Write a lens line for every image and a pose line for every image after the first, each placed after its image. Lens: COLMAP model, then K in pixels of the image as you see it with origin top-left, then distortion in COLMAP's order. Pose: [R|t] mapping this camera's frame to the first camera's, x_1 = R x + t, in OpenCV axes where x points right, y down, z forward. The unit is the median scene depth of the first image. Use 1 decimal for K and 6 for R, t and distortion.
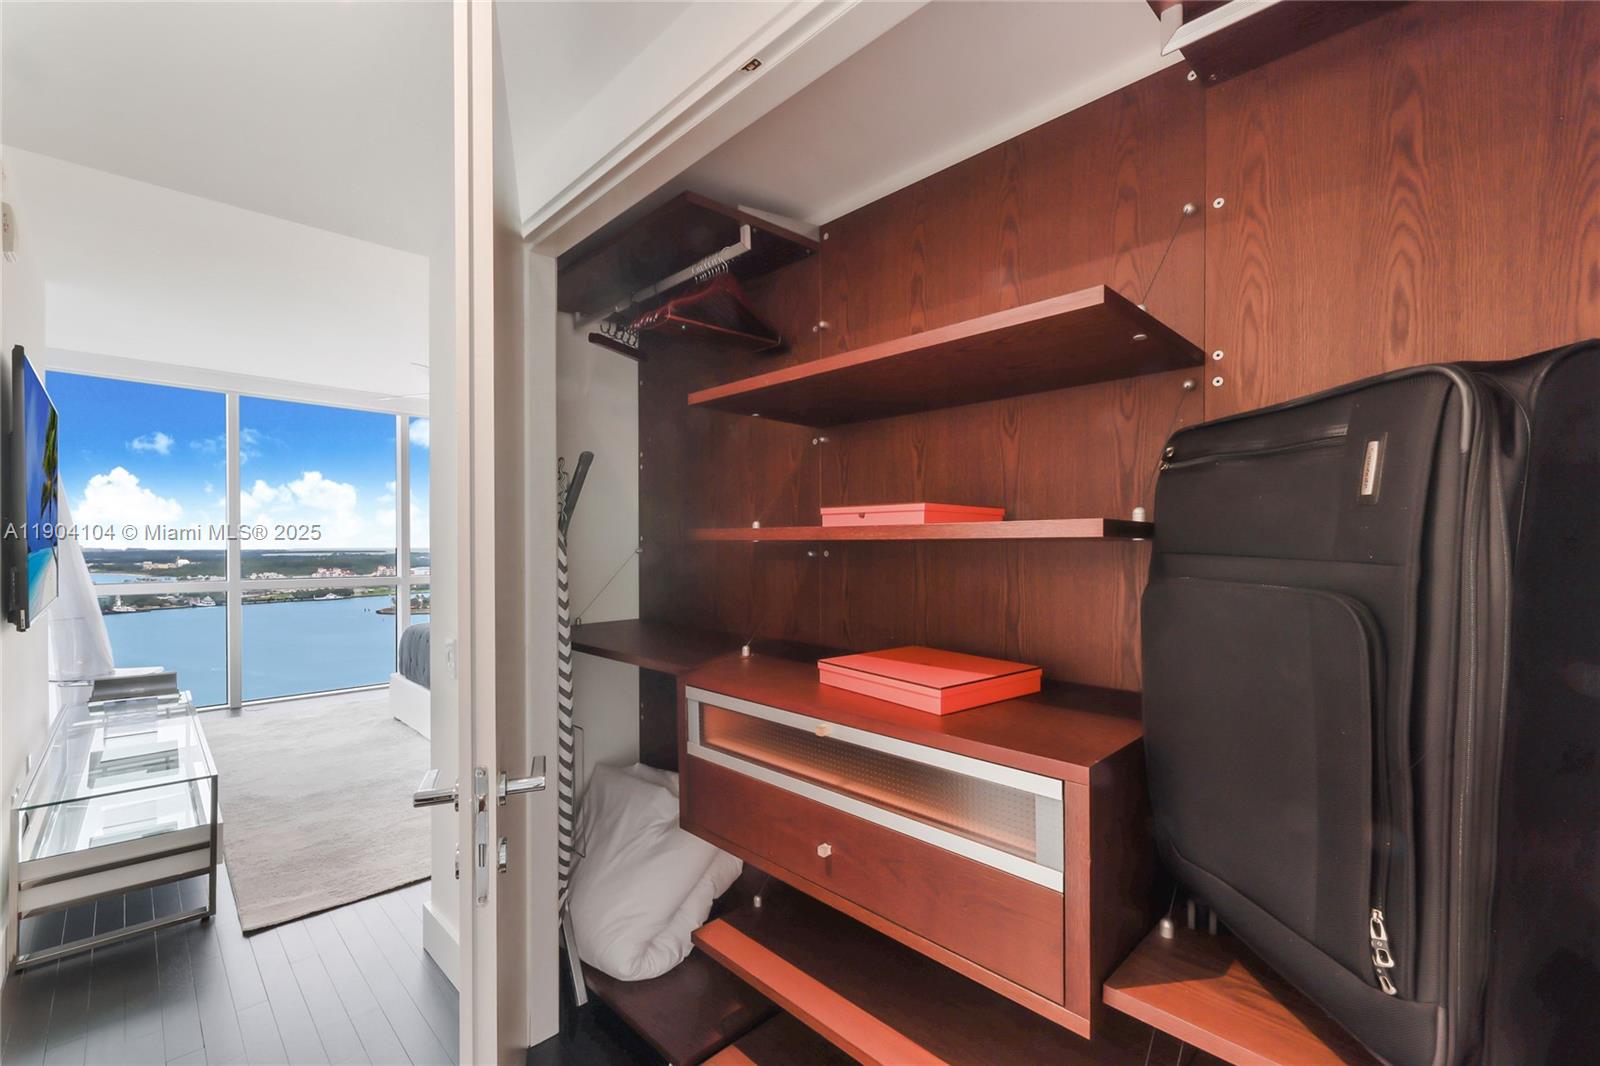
lens RADIAL K [[689.1, 0, 798.7], [0, 689.1, 547.2], [0, 0, 1]] dist [-0.001716, -0.000390]
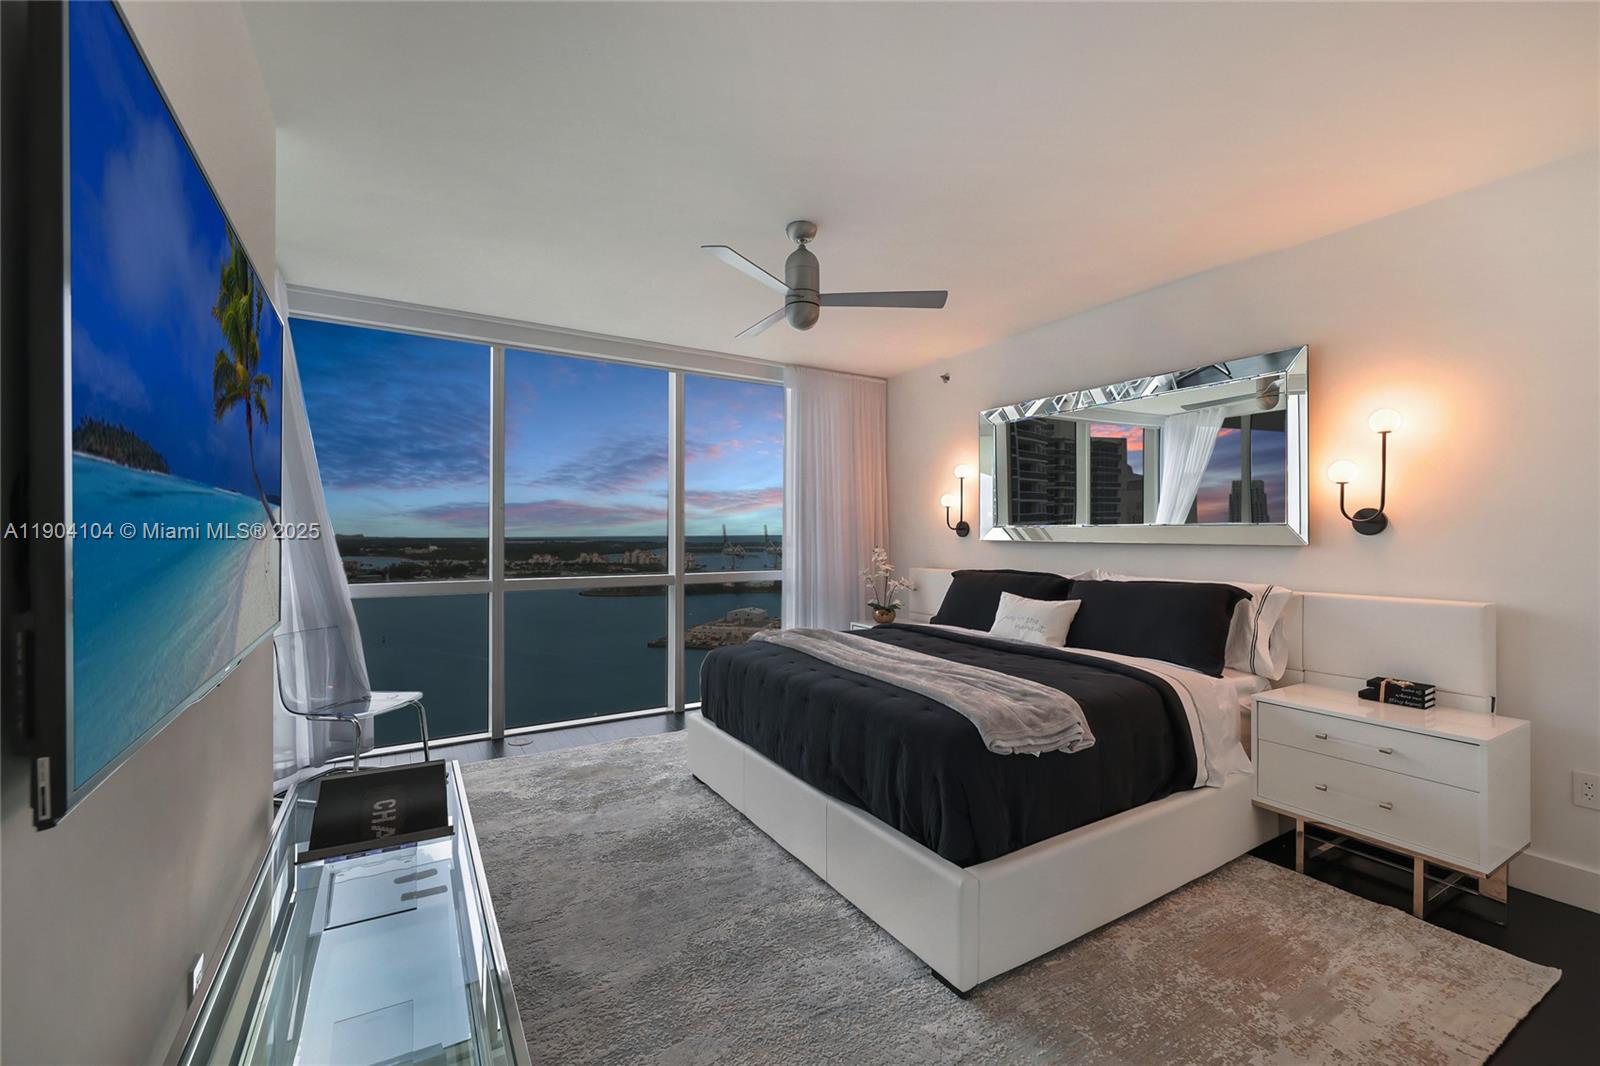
lens RADIAL K [[682.7, 0, 799.2], [0, 682.7, 530.8], [0, 0, 1]] dist [0.000228, 0.000143]
pose [[0.971796, 0.000839, -0.235823, -0.355816], [-0.002965, 0.999958, -0.008657, -0.002590], [0.235806, 0.009112, 0.971757, 0.378189]]
